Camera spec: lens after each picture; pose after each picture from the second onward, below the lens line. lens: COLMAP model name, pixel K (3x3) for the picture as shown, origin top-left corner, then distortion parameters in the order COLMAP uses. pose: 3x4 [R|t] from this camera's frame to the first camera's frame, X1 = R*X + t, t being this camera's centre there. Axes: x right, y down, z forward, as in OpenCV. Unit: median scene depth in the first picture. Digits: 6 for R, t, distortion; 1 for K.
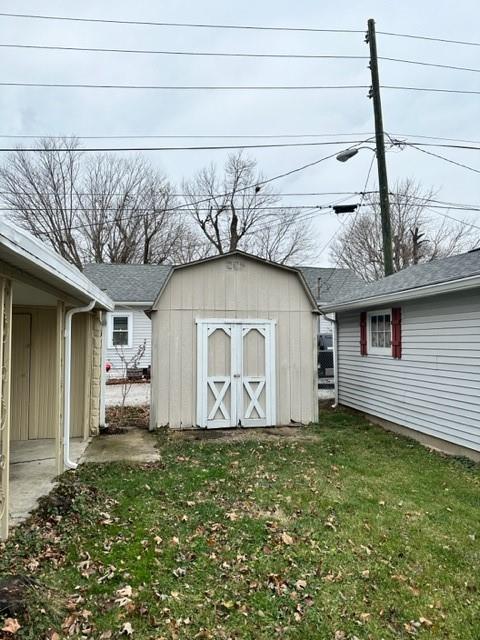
lens RADIAL K [[447.9, 0, 241.6], [0, 447.9, 322.5], [0, 0, 1]] dist [0.082197, -0.108961]
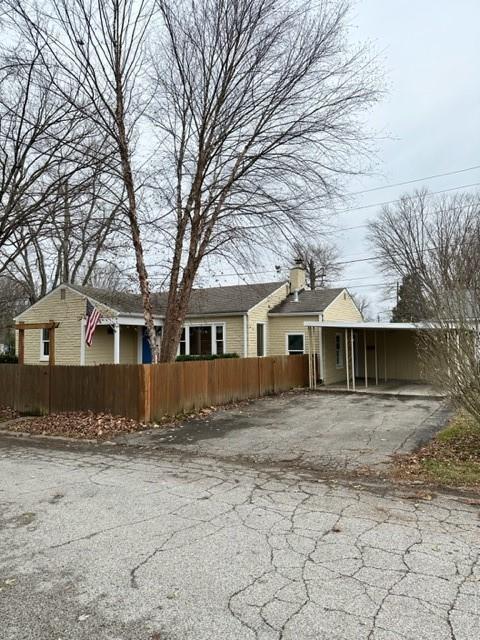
lens RADIAL K [[447.9, 0, 241.6], [0, 447.9, 322.5], [0, 0, 1]] dist [0.082197, -0.108961]
pose [[0.758863, -0.033527, -0.650387, 0.063566], [0.028452, 0.999427, -0.018323, -0.013235], [0.650629, -0.004600, 0.759382, -0.316877]]
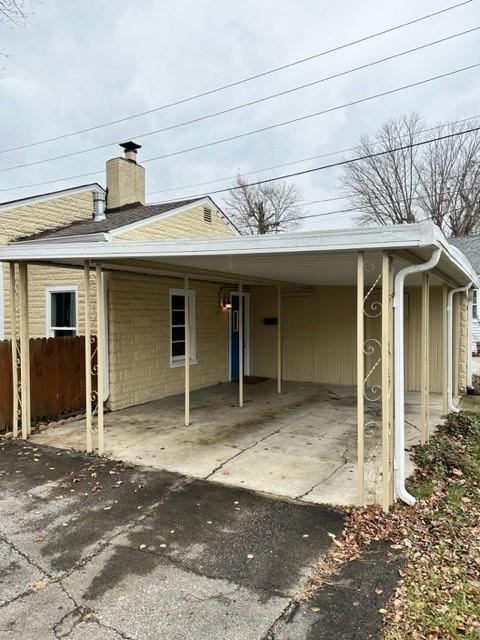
lens RADIAL K [[447.9, 0, 241.6], [0, 447.9, 322.5], [0, 0, 1]] dist [0.082197, -0.108961]
pose [[0.762249, 0.010770, -0.647195, 0.000058], [0.027219, 0.998444, 0.048674, -0.001983], [0.646712, -0.054718, 0.760769, -0.048537]]
